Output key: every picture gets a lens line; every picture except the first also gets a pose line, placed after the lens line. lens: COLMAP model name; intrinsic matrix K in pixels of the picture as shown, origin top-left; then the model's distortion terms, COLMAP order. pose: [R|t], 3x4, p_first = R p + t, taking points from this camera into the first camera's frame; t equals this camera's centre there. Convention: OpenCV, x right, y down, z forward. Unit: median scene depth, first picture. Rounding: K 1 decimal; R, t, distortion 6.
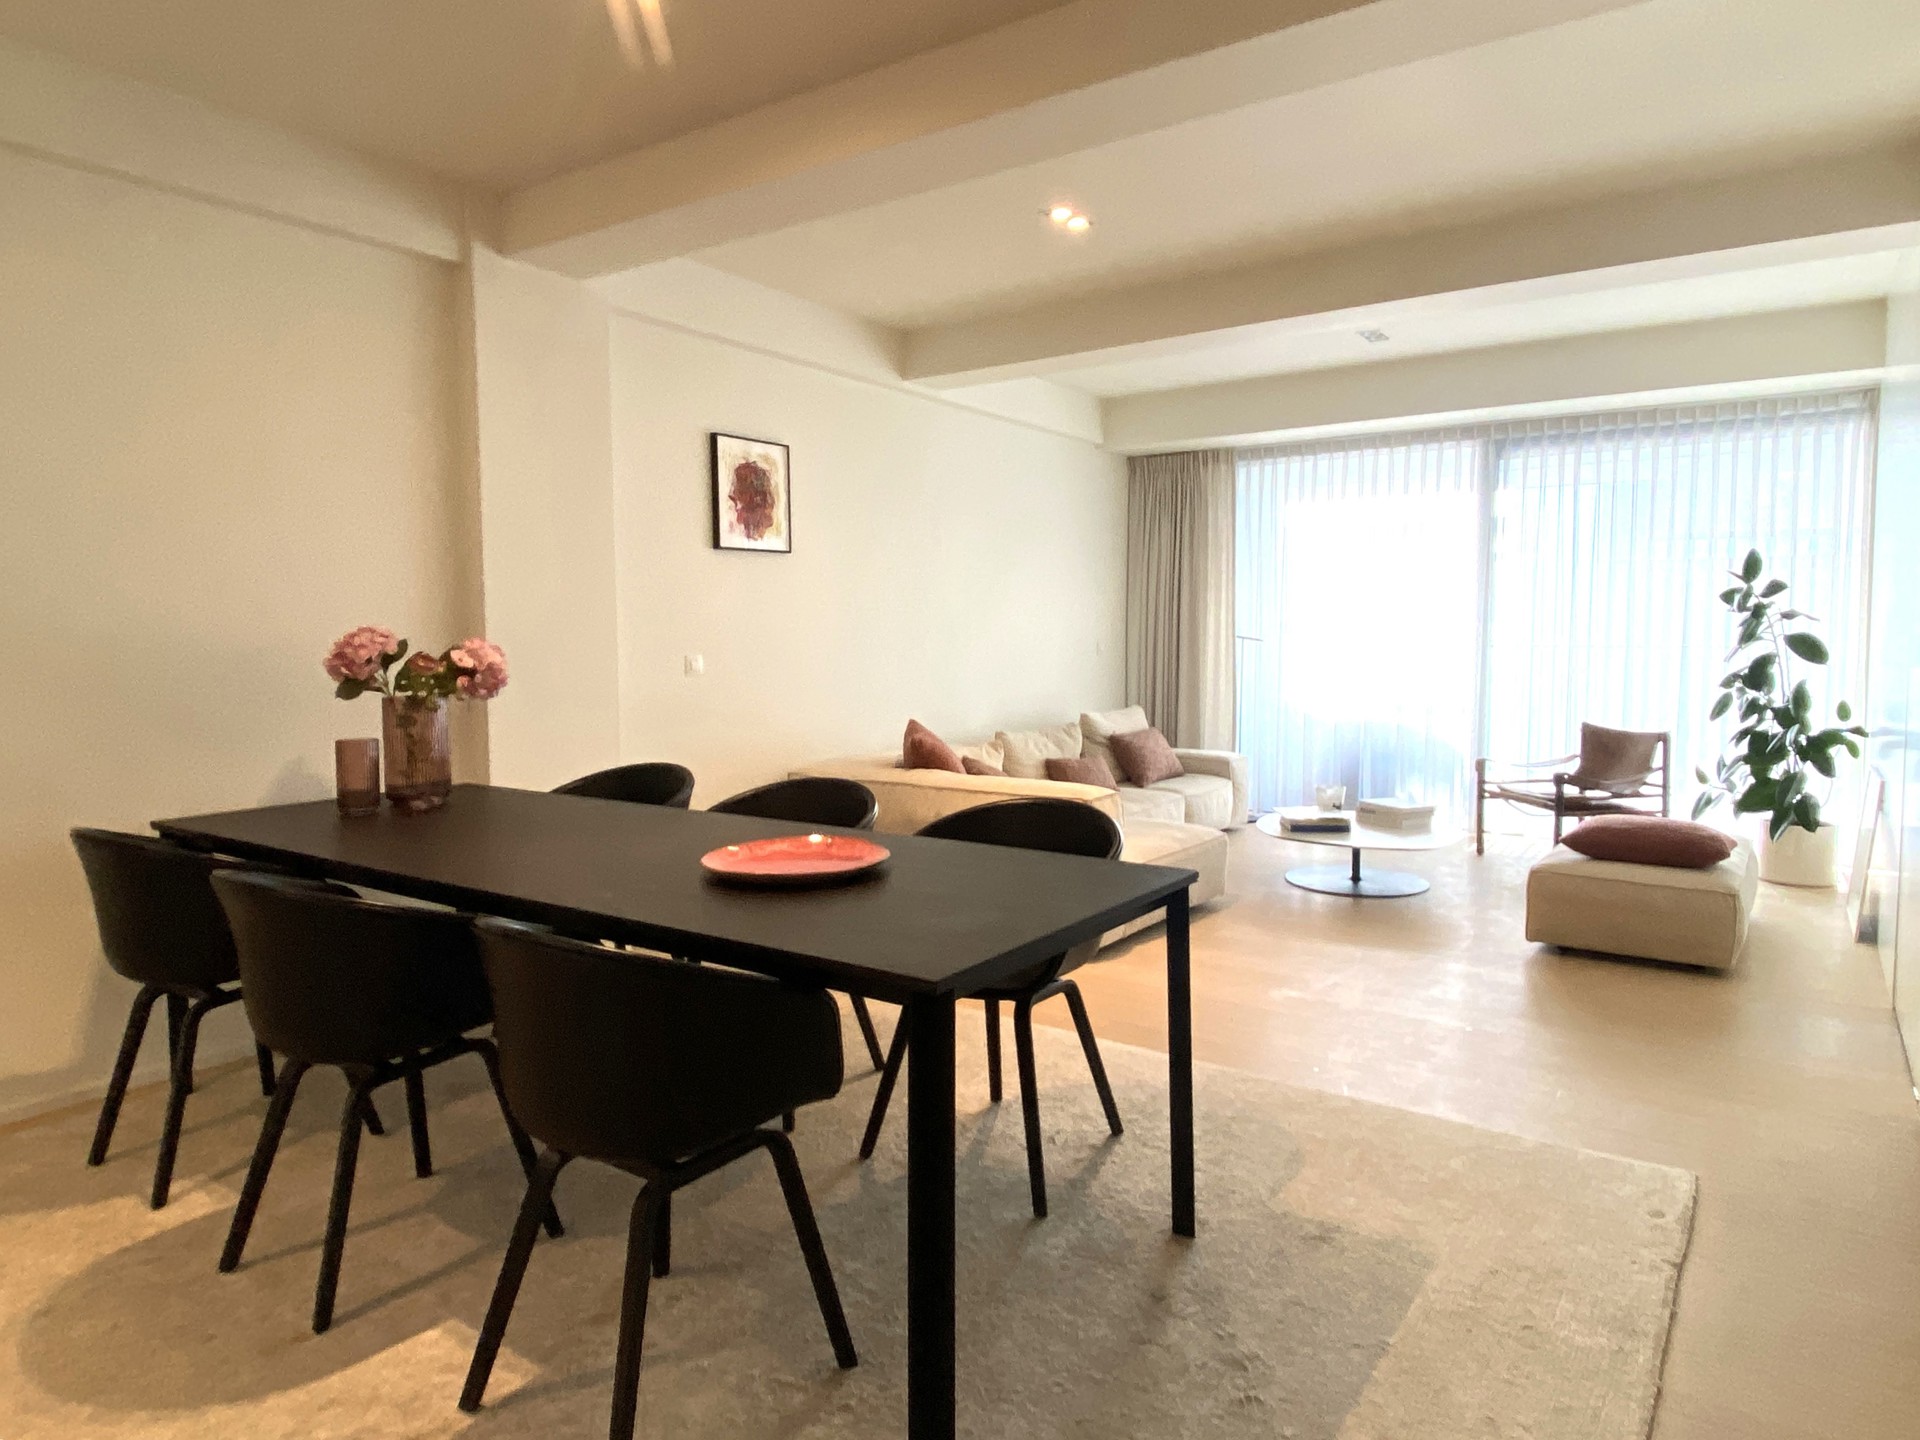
lens RADIAL K [[1203.7, 0, 958.4], [0, 1203.7, 703.9], [0, 0, 1]] dist [-0.001395, -0.021757]
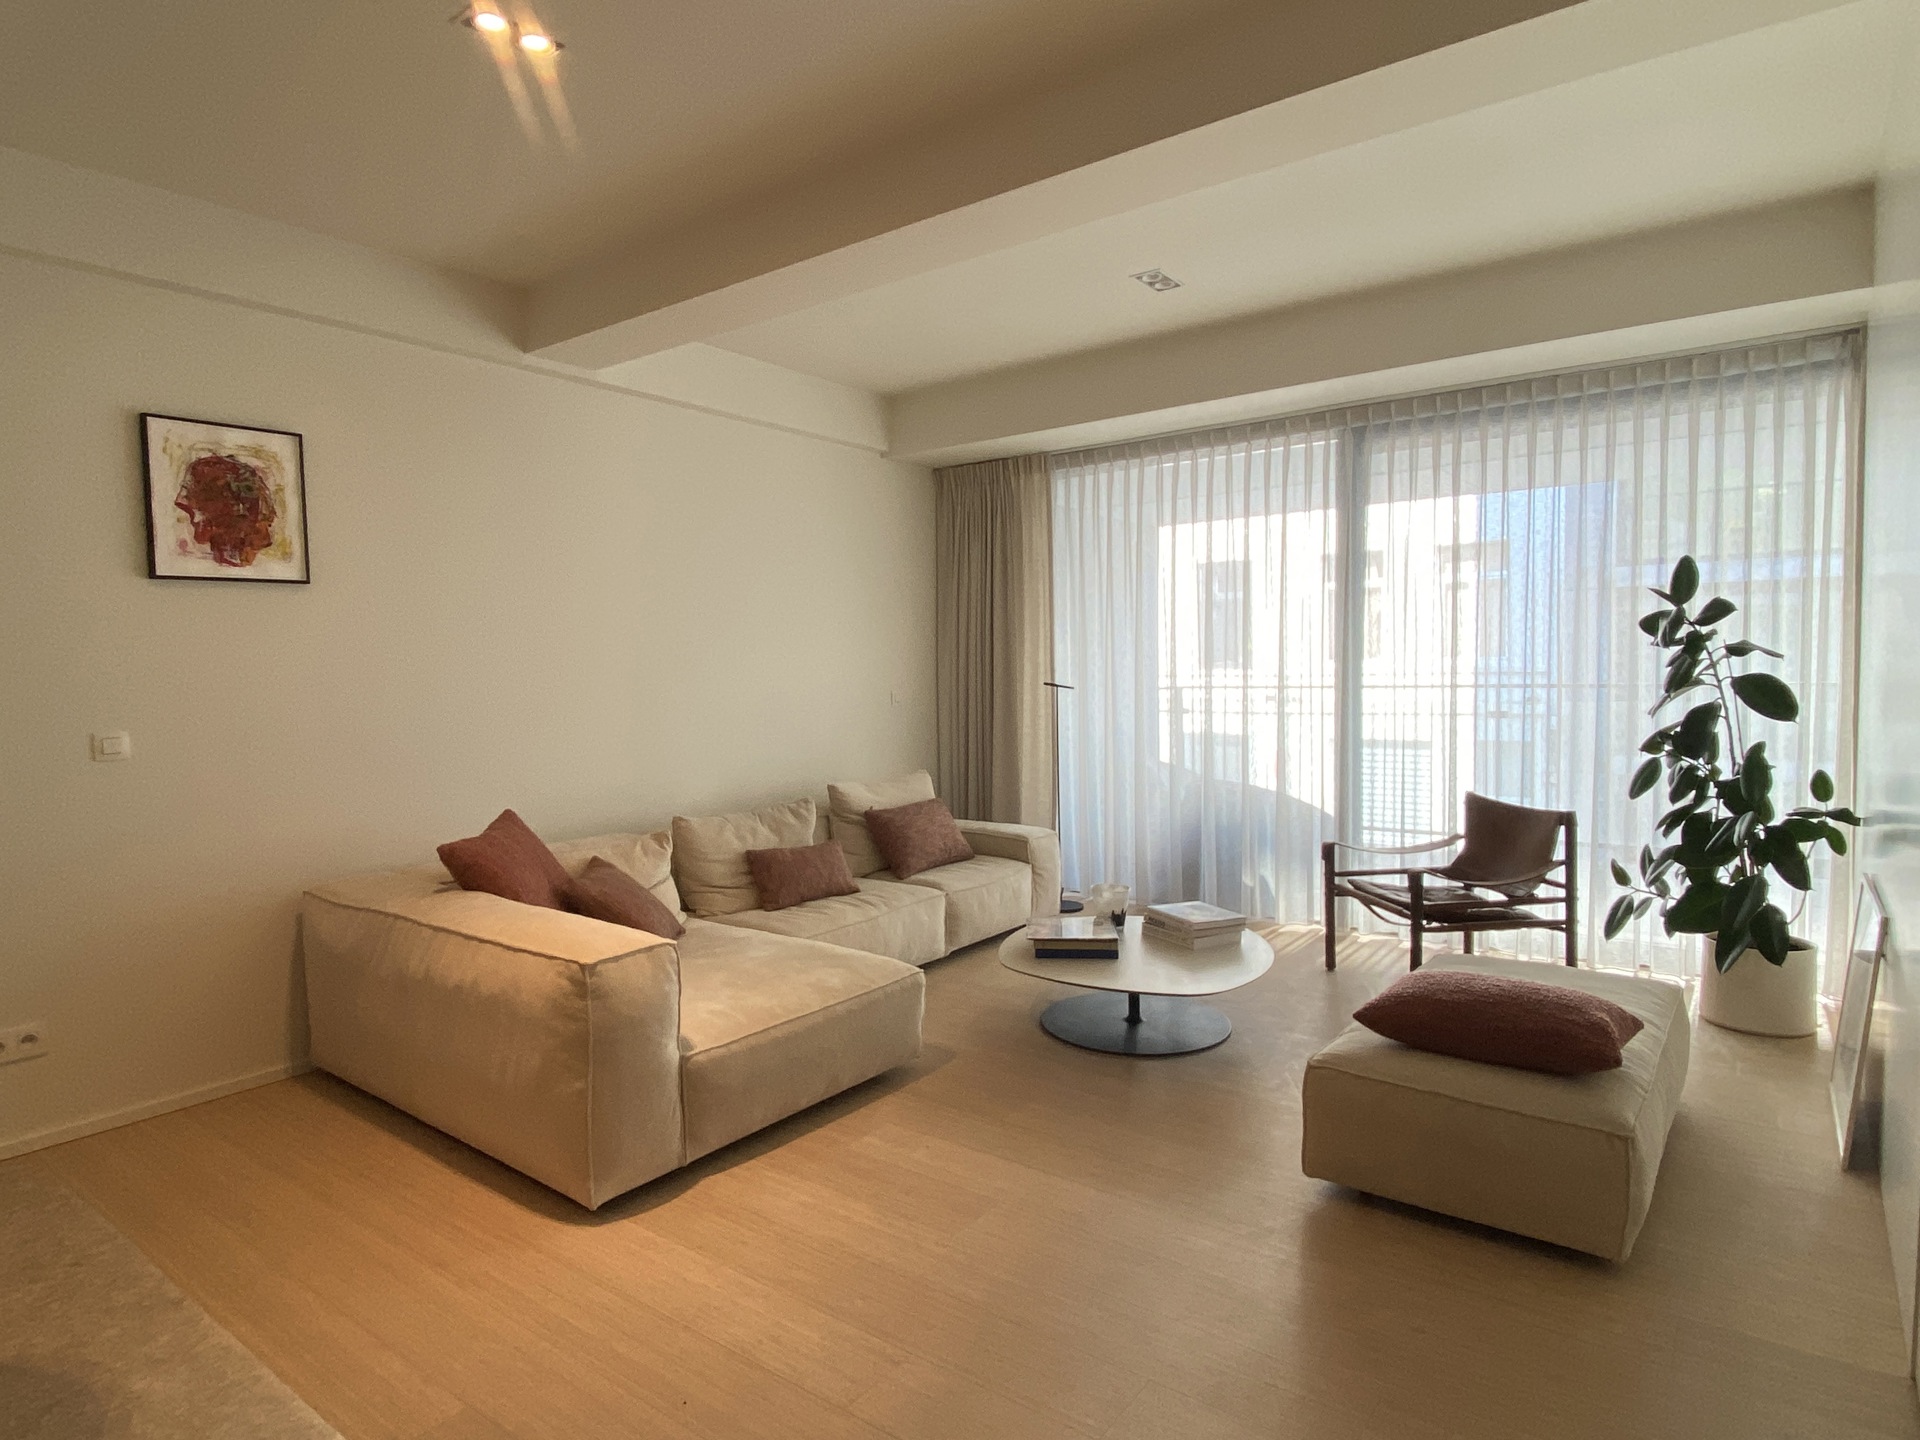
lens RADIAL K [[1091.0, 0, 960.0], [0, 1091.0, 720.0], [0, 0, 1]] dist [0.003304, -0.016060]
pose [[0.999245, -0.011540, -0.037097, 0.258949], [0.011088, 0.999862, -0.012375, -0.029579], [0.037235, 0.011954, 0.999235, 0.343383]]
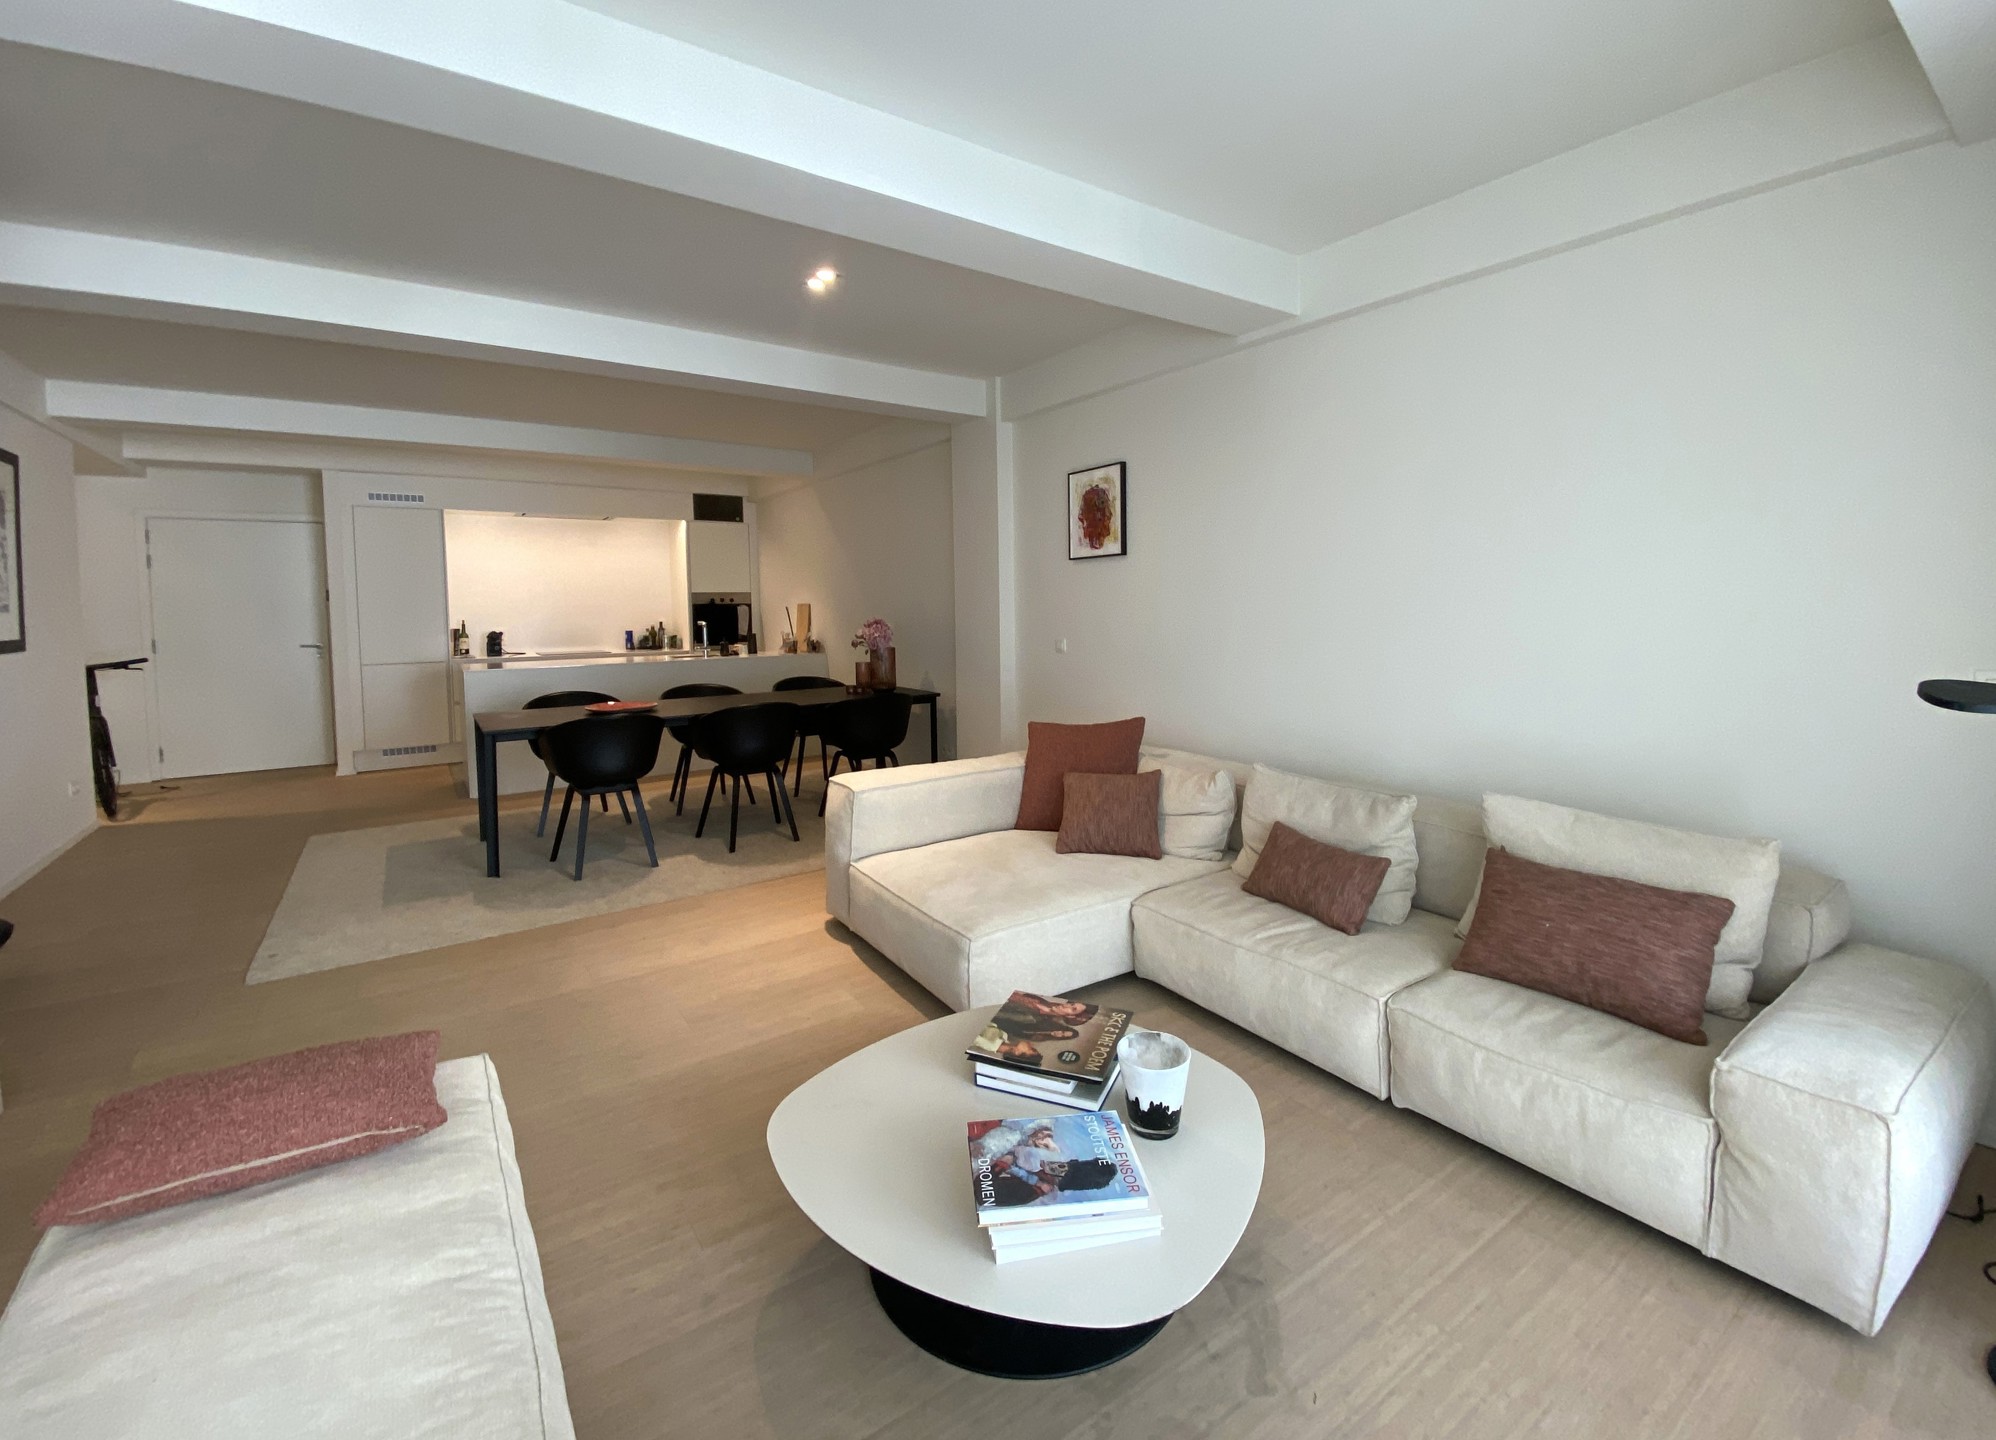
lens RADIAL K [[841.2, 0, 1000.5], [0, 841.2, 647.4], [0, 0, 1]] dist [0.000137, 0.000003]
pose [[-0.340524, 0.057353, -0.938485, 0.625615], [-0.044079, 0.996067, 0.076866, -0.089283], [0.939202, 0.067543, -0.336656, 1.106355]]
